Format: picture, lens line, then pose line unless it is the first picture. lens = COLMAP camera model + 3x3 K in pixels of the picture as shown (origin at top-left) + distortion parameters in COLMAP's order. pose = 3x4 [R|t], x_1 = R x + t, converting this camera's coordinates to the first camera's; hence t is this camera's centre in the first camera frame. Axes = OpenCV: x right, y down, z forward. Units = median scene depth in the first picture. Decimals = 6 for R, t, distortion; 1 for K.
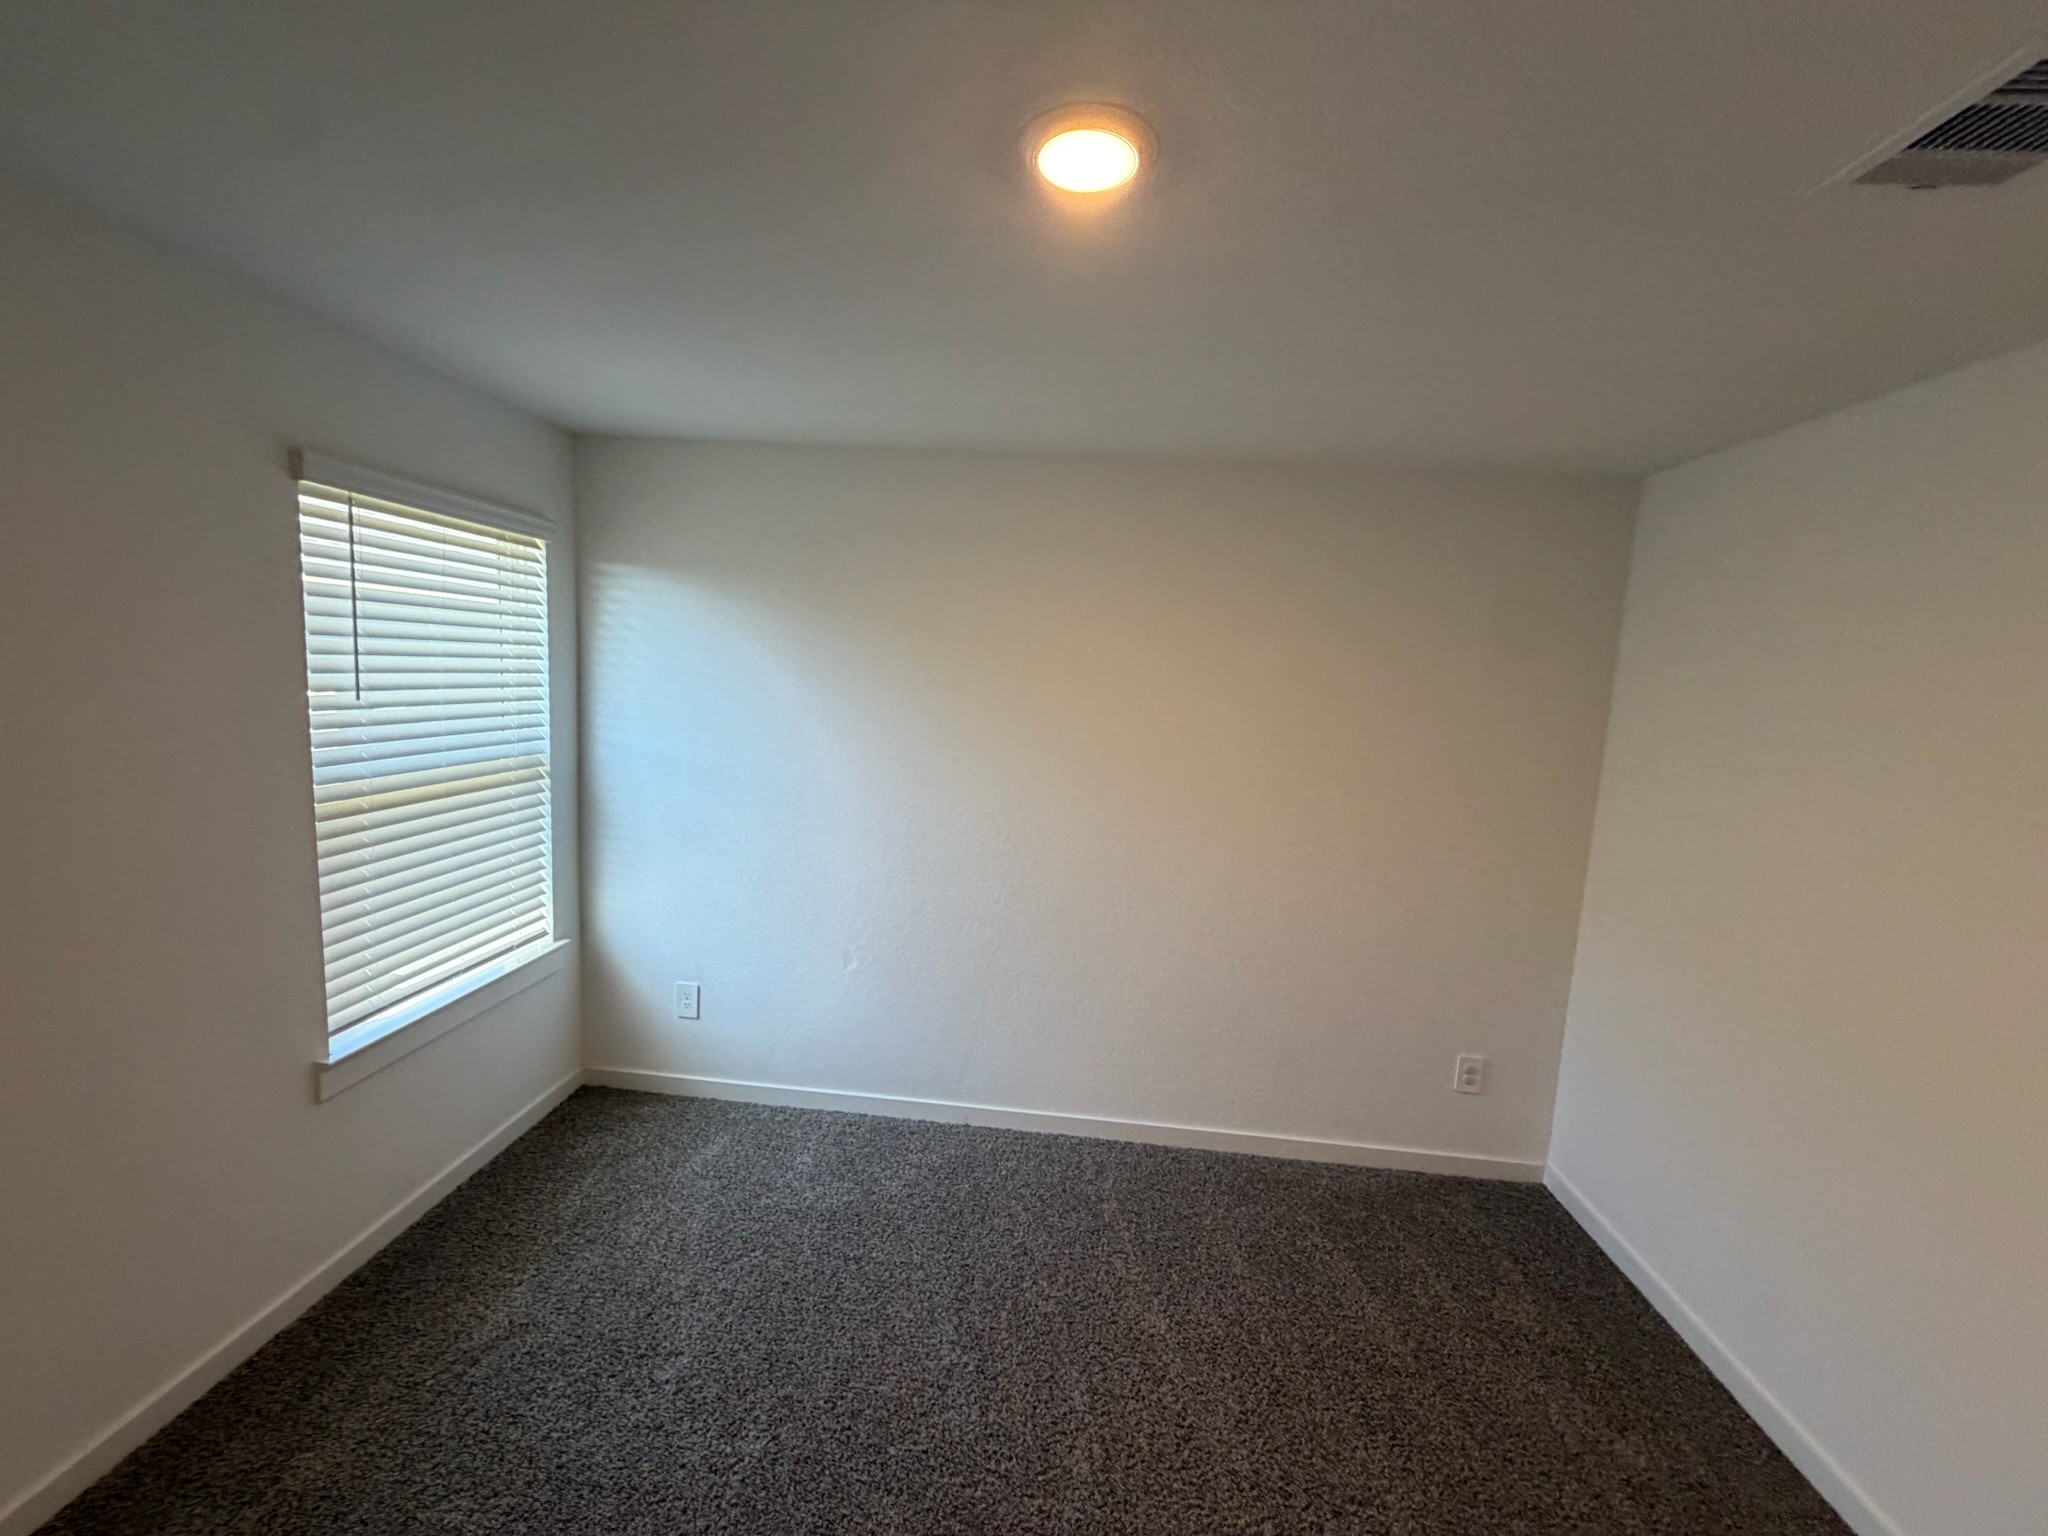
lens RADIAL K [[823.4, 0, 1022.1], [0, 823.4, 769.5], [0, 0, 1]] dist [0.001211, 0.000157]
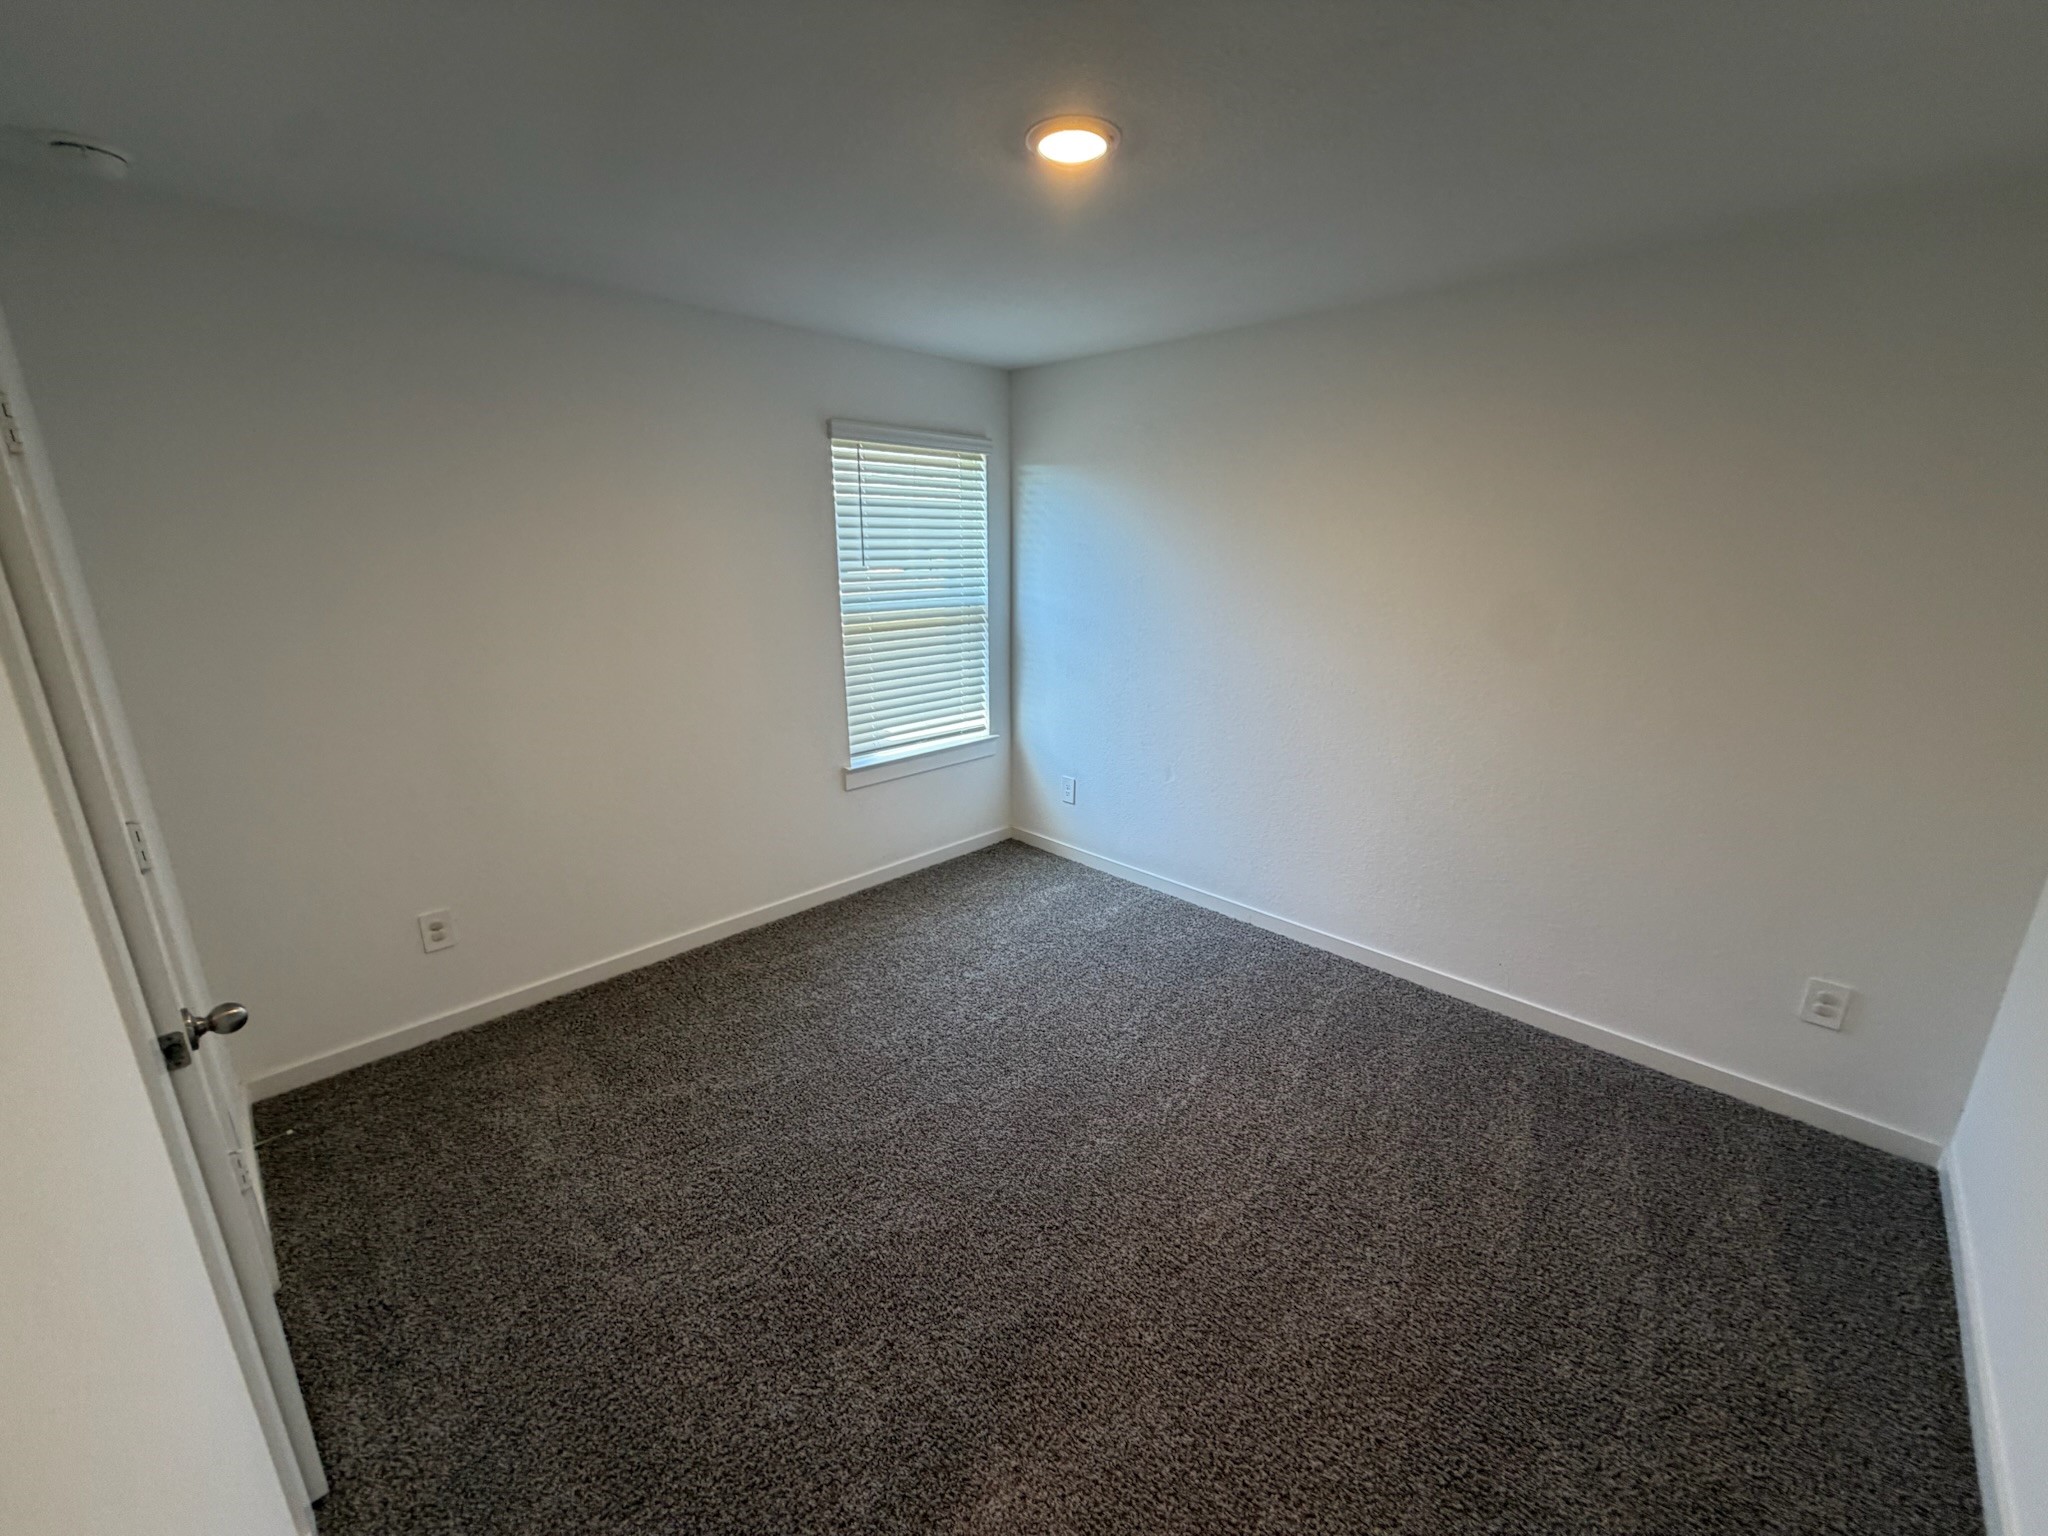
lens RADIAL K [[819.8, 0, 1018.2], [0, 819.8, 774.9], [0, 0, 1]] dist [-0.000475, 0.000080]
pose [[0.764427, 0.124150, -0.632644, 0.435508], [-0.038740, 0.988356, 0.147145, 0.063415], [0.643546, -0.087973, 0.760335, -0.104104]]
